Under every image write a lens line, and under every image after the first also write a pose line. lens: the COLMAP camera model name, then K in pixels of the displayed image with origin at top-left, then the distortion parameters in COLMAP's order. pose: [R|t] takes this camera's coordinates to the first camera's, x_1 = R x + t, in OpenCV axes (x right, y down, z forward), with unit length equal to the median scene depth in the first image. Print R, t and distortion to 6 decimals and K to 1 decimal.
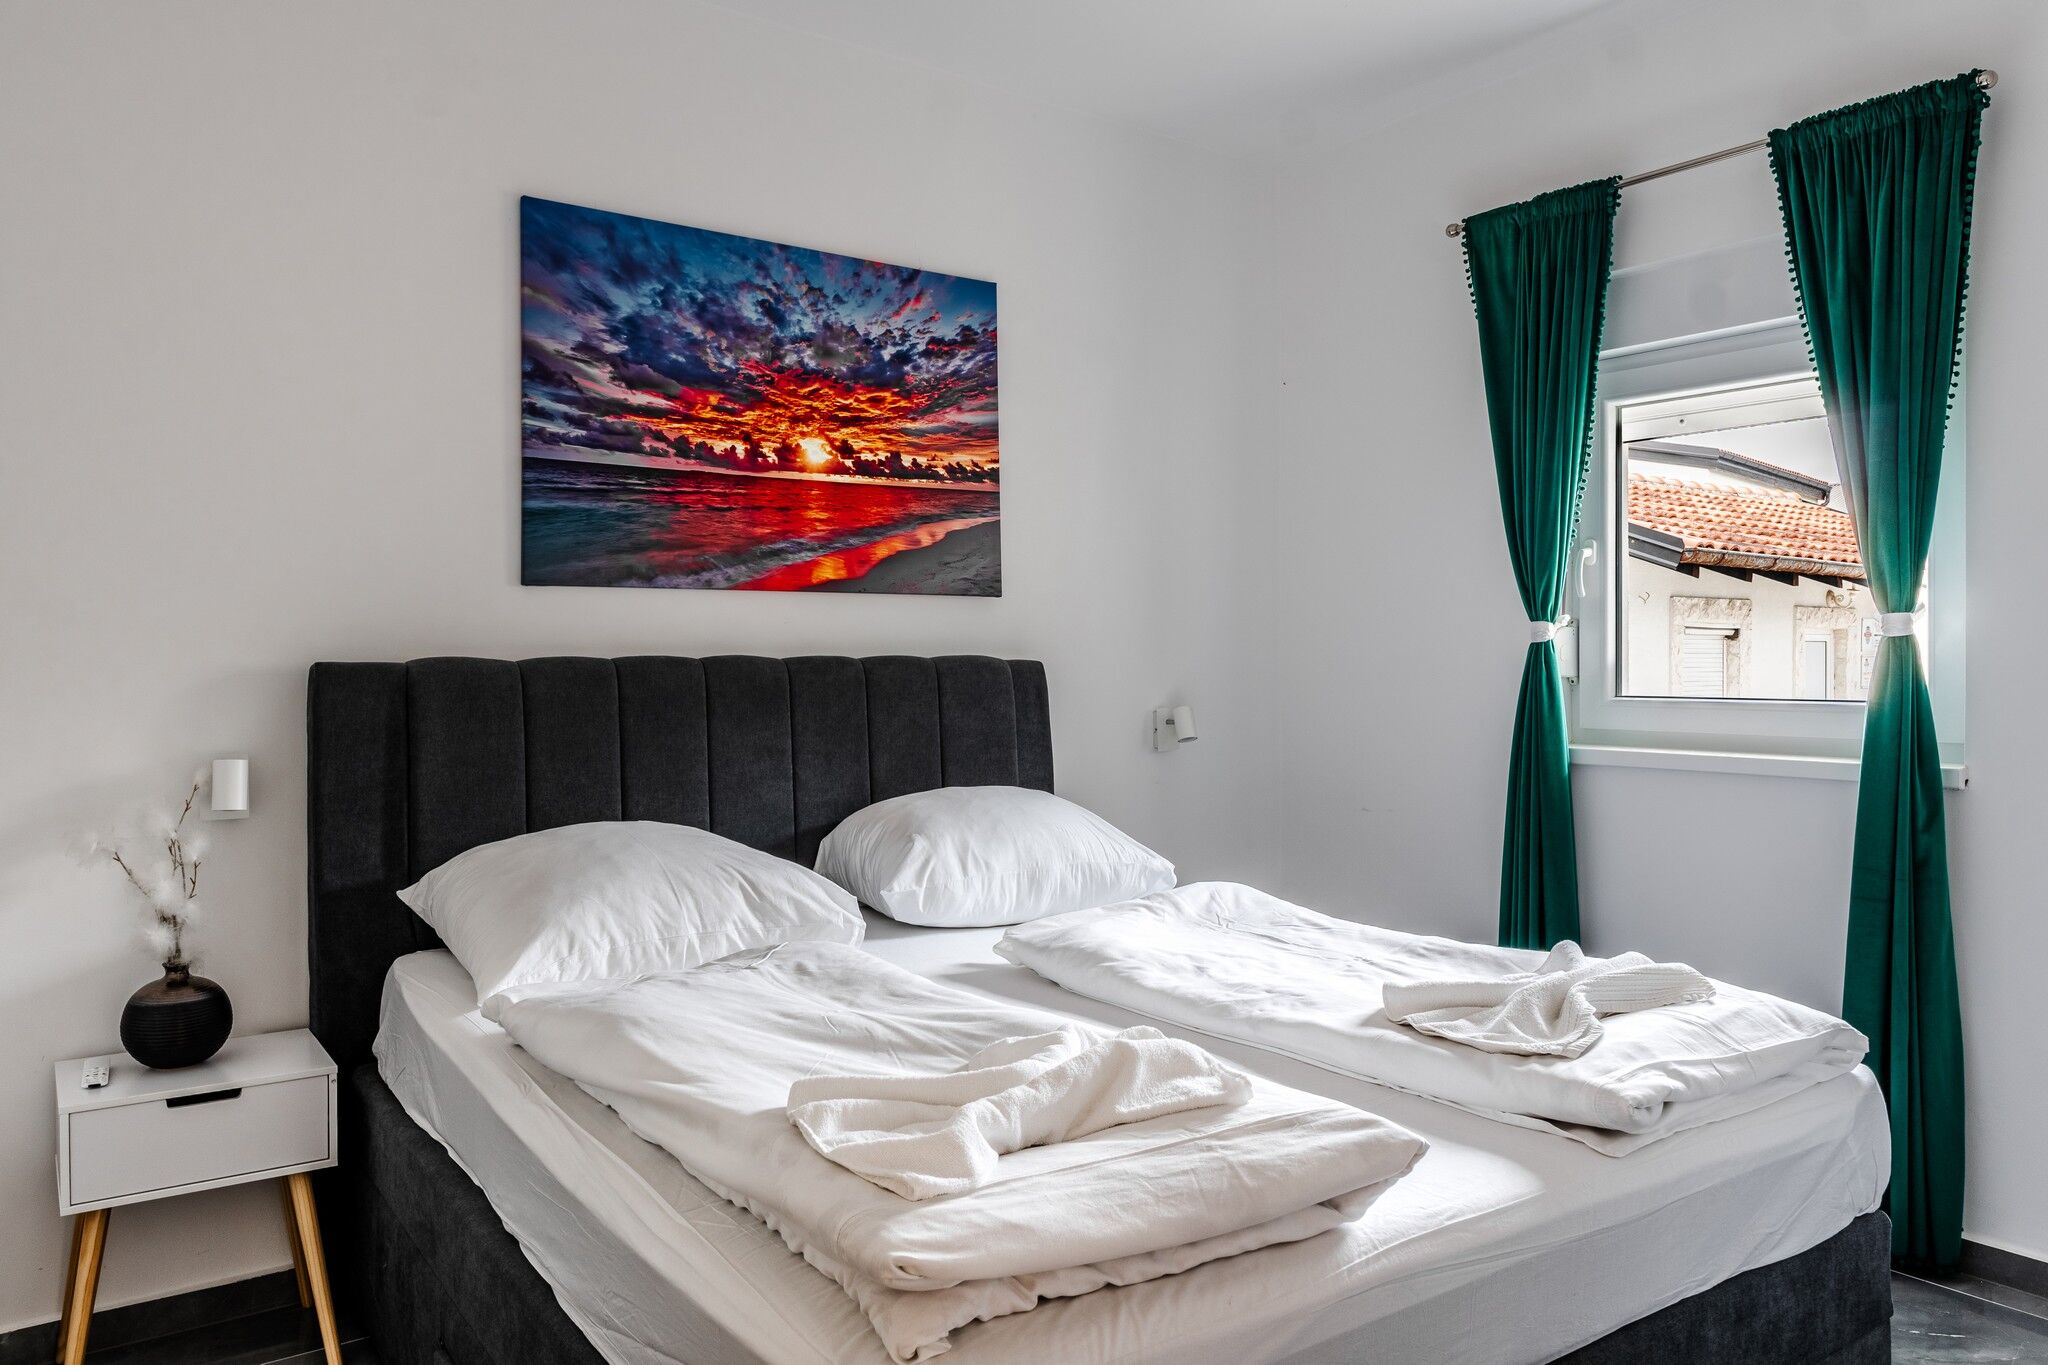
lens RADIAL K [[1422.2, 0, 978.0], [0, 1422.2, 664.2], [0, 0, 1]] dist [0.005288, -0.013986]
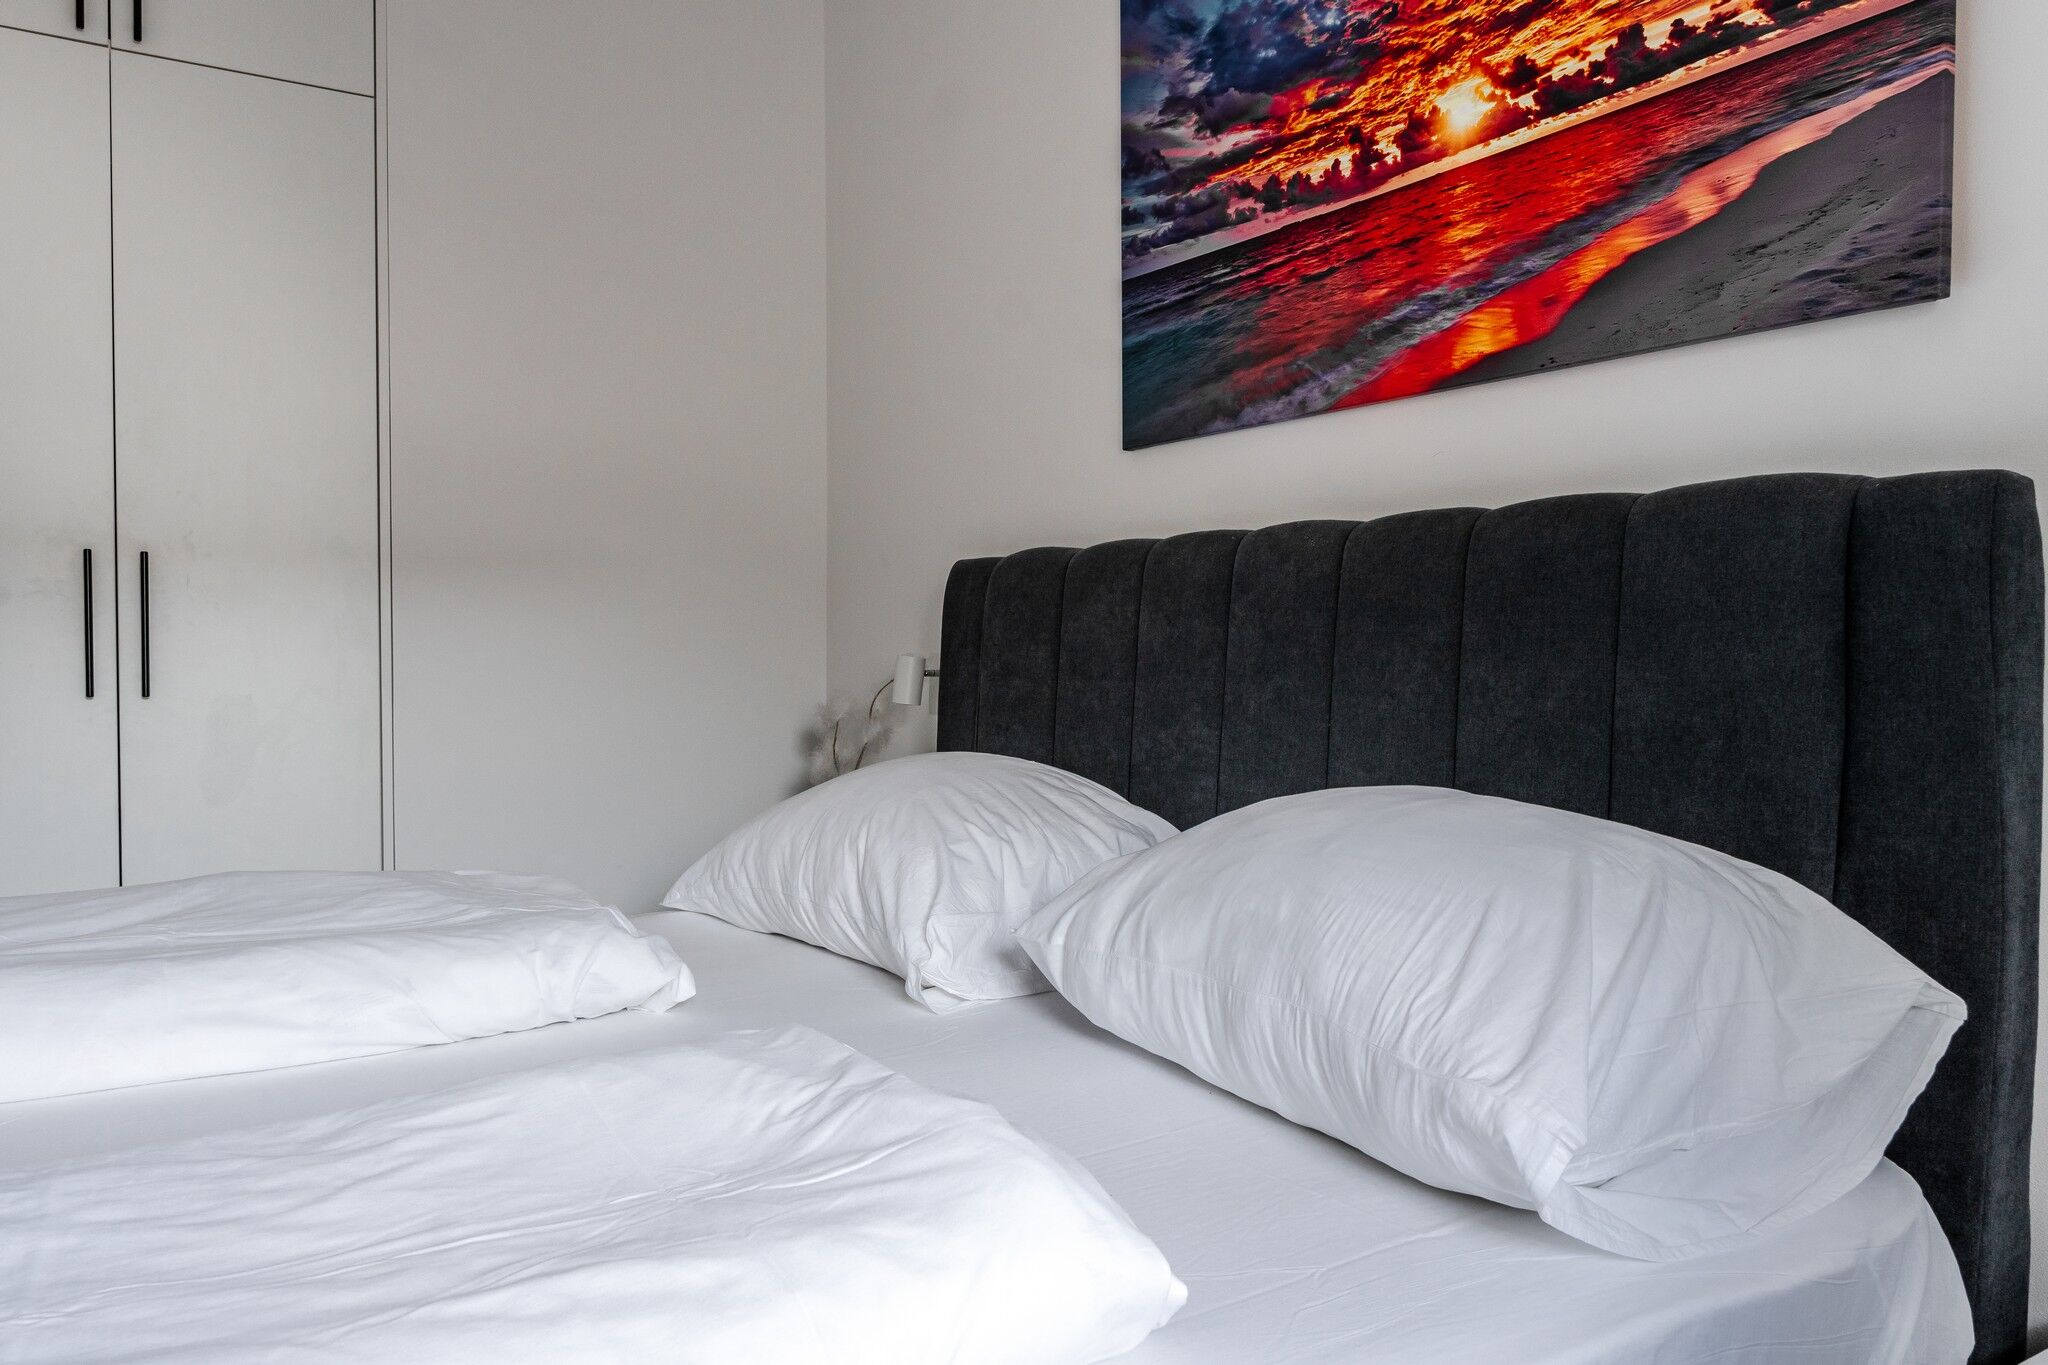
lens RADIAL K [[1422.2, 0, 1015.5], [0, 1422.2, 673.9], [0, 0, 1]] dist [0.005288, -0.013986]
pose [[-0.029032, 0.026738, -0.999221, 0.418178], [-0.007557, 0.999608, 0.026968, 0.041326], [0.999550, 0.008334, -0.028819, 0.890722]]
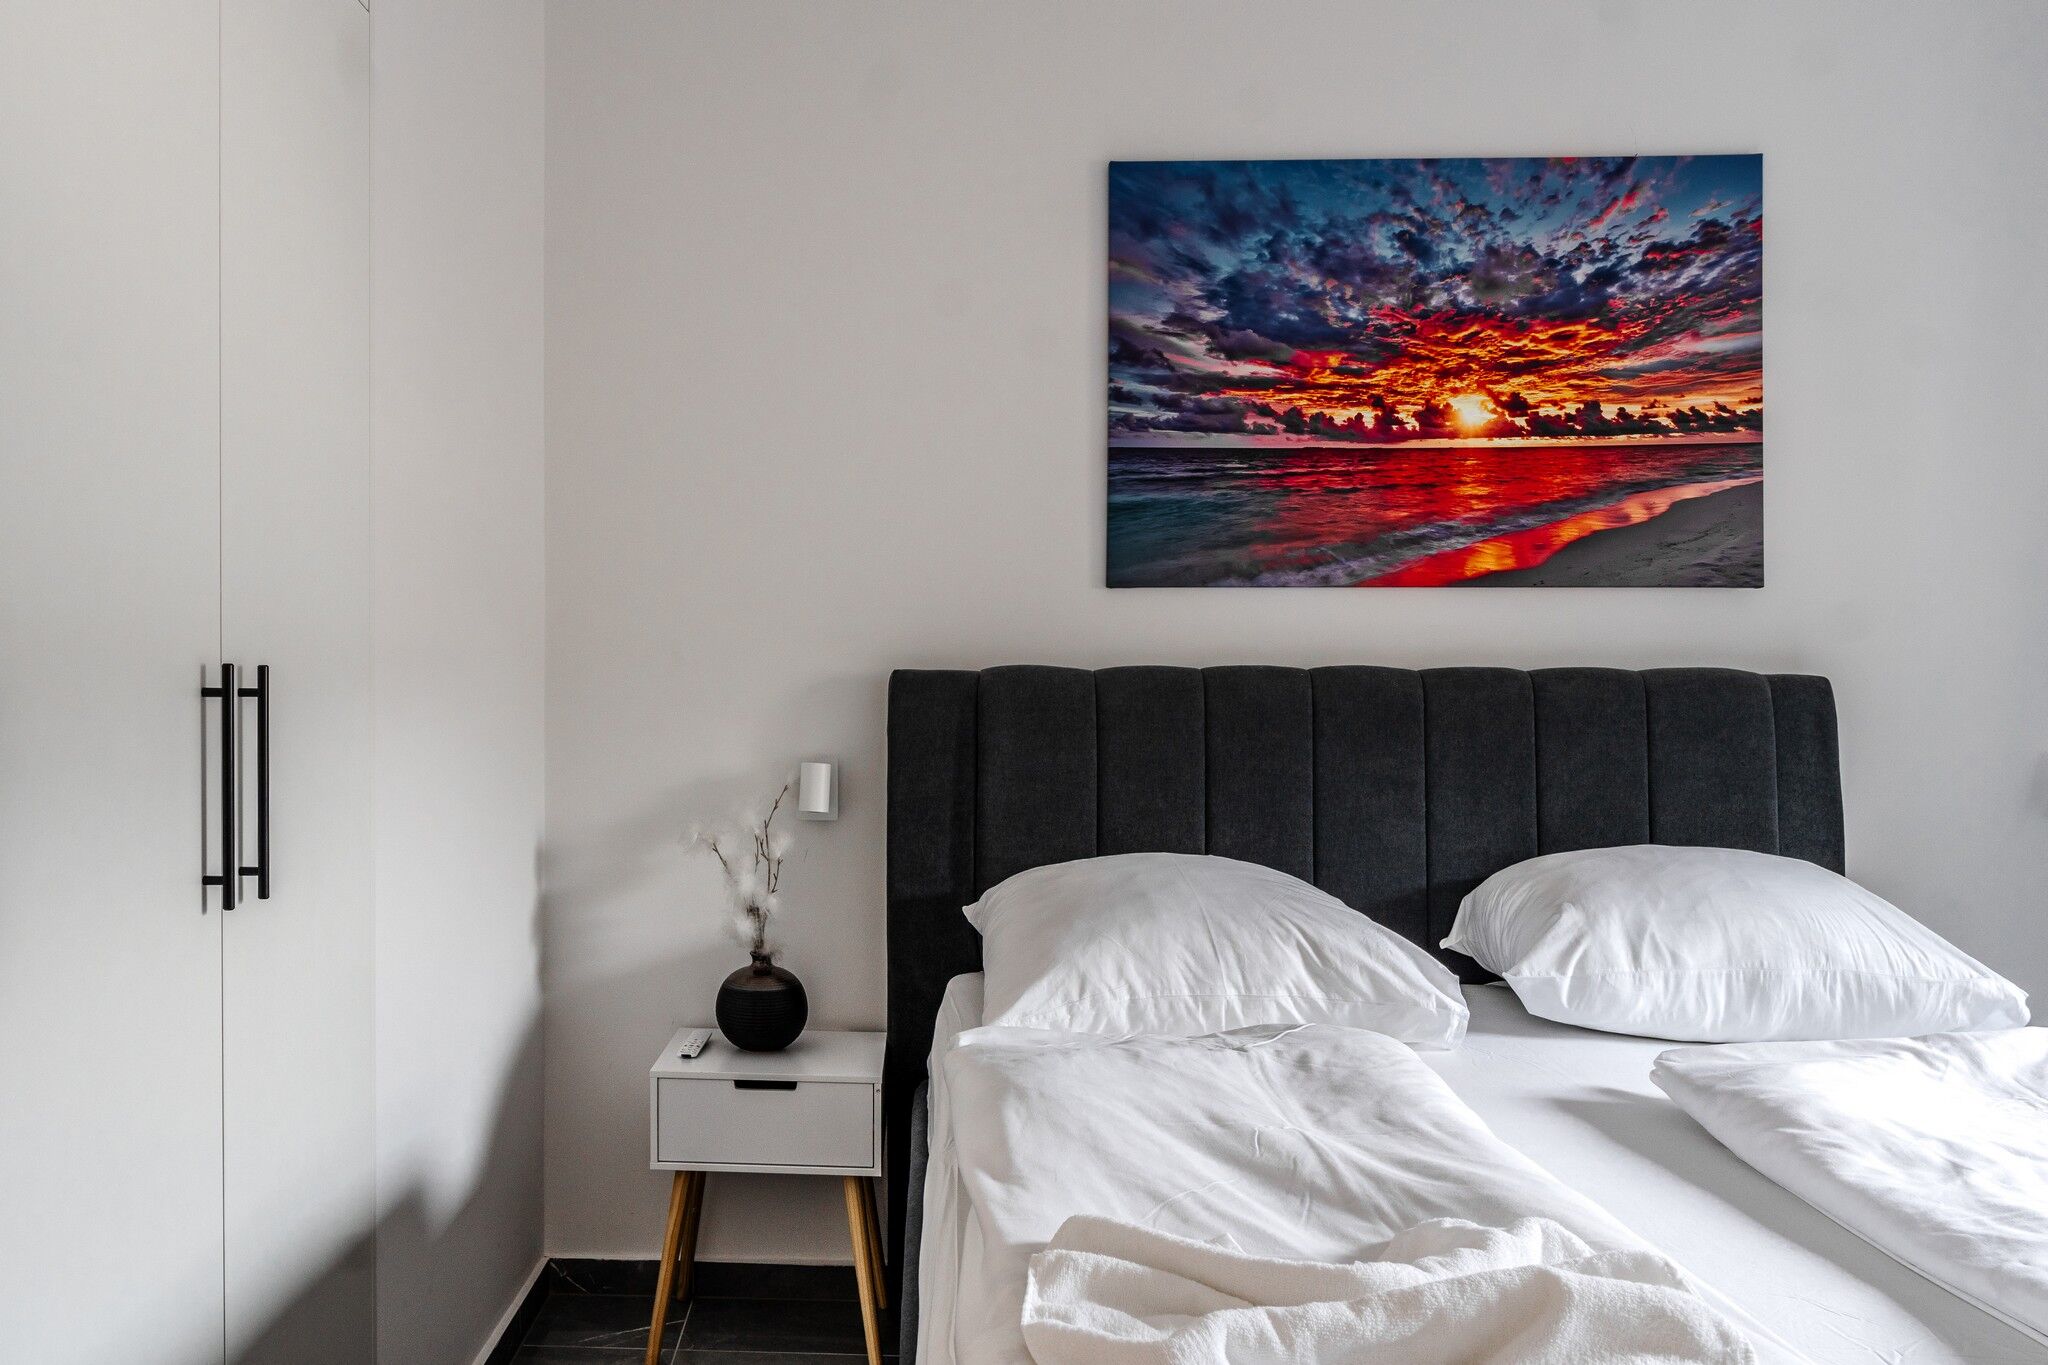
lens RADIAL K [[1422.2, 0, 1045.8], [0, 1422.2, 688.8], [0, 0, 1]] dist [0.005288, -0.013986]
pose [[0.788519, 0.013564, -0.614860, 0.197474], [-0.010495, 0.999908, 0.008599, 0.001996], [0.614920, -0.000328, 0.788589, 0.232436]]
